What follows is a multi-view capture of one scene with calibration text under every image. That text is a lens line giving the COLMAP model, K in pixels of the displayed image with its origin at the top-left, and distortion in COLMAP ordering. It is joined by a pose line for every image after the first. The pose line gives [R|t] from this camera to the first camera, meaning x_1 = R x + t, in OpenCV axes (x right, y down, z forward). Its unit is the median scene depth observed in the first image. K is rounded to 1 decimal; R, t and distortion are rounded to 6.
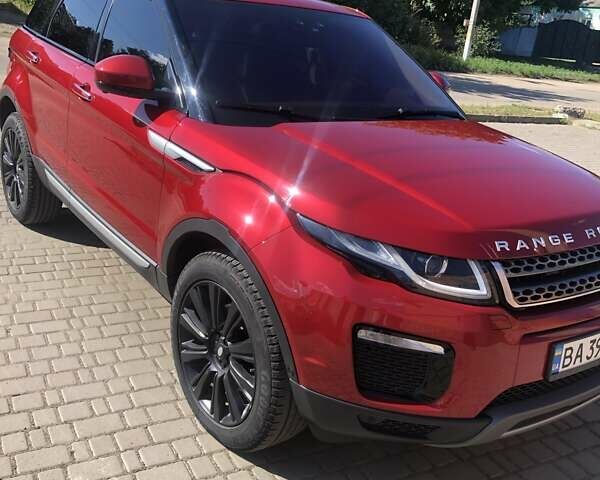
lens RADIAL K [[655.0, 0, 300.0], [0, 655.0, 240.0], [0, 0, 1]] dist [0.023844, -0.056801]
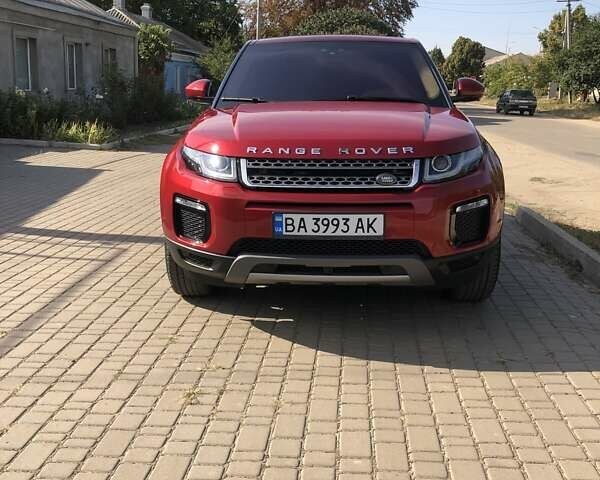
lens RADIAL K [[653.7, 0, 309.7], [0, 653.7, 243.6], [0, 0, 1]] dist [0.027770, -0.016457]
pose [[0.768062, 0.036176, -0.639353, 1.435084], [-0.127172, 0.987134, -0.096919, 0.369195], [0.627621, 0.155748, 0.762781, -0.098591]]
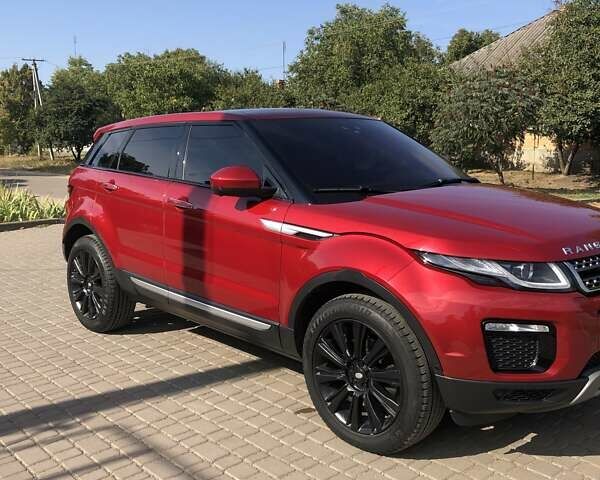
lens RADIAL K [[655.0, 0, 300.0], [0, 655.0, 240.0], [0, 0, 1]] dist [0.023844, -0.056801]
pose [[0.984604, -0.141544, 0.102563, -0.385014], [0.157335, 0.973287, -0.167208, 0.129280], [-0.076156, 0.180770, 0.980572, -0.324843]]
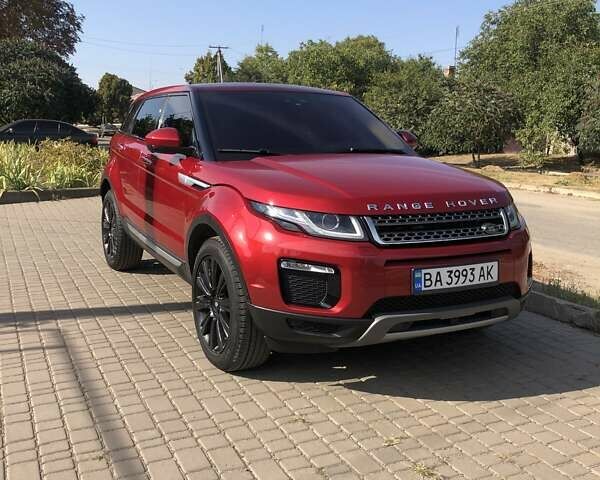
lens RADIAL K [[655.0, 0, 300.0], [0, 655.0, 240.0], [0, 0, 1]] dist [0.023844, -0.056801]
pose [[0.982346, -0.068528, -0.174071, 0.400041], [0.037330, 0.983584, -0.176550, 0.351774], [0.183312, 0.166935, 0.968777, -0.528548]]
